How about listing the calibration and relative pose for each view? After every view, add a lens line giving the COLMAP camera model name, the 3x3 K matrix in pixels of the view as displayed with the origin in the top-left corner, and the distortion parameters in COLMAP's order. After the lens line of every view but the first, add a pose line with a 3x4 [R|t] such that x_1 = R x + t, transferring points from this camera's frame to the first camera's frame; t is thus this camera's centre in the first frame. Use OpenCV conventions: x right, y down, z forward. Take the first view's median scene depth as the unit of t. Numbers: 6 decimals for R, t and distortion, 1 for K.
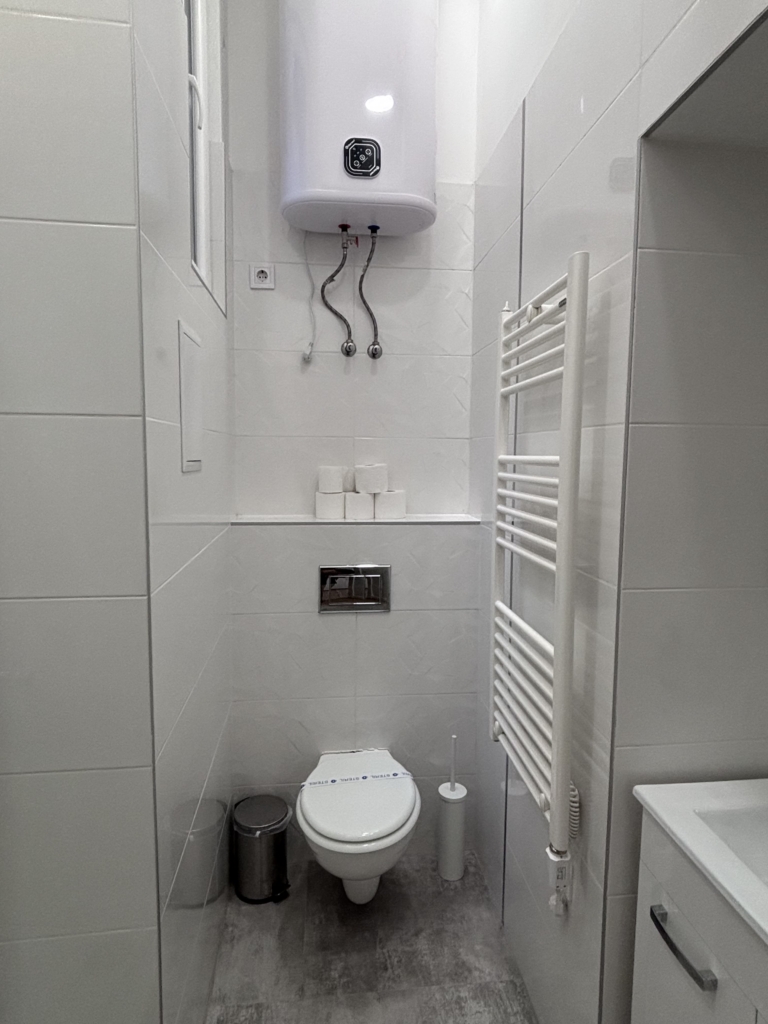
lens RADIAL K [[573.5, 0, 386.4], [0, 573.5, 491.8], [0, 0, 1]] dist [-0.000937, 0.001248]
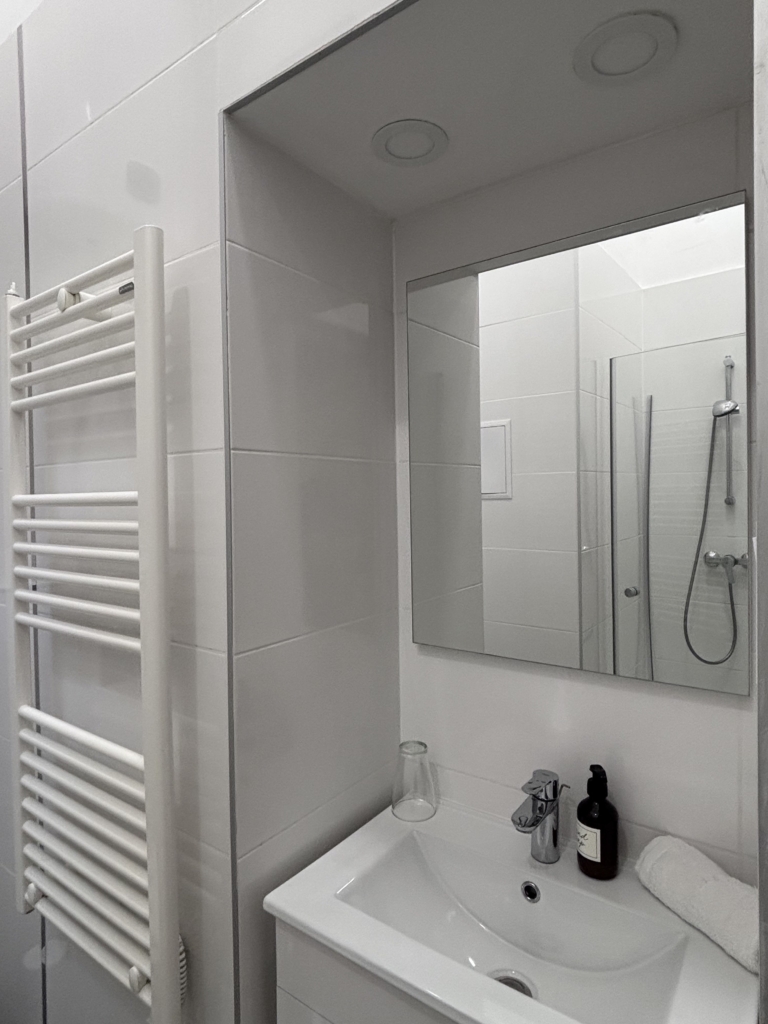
lens RADIAL K [[573.5, 0, 386.4], [0, 573.5, 491.8], [0, 0, 1]] dist [-0.000937, 0.001248]
pose [[0.660229, -0.026346, 0.750602, -0.038308], [0.076765, 0.996518, -0.032545, -0.012985], [-0.747131, 0.079107, 0.659953, 0.265420]]
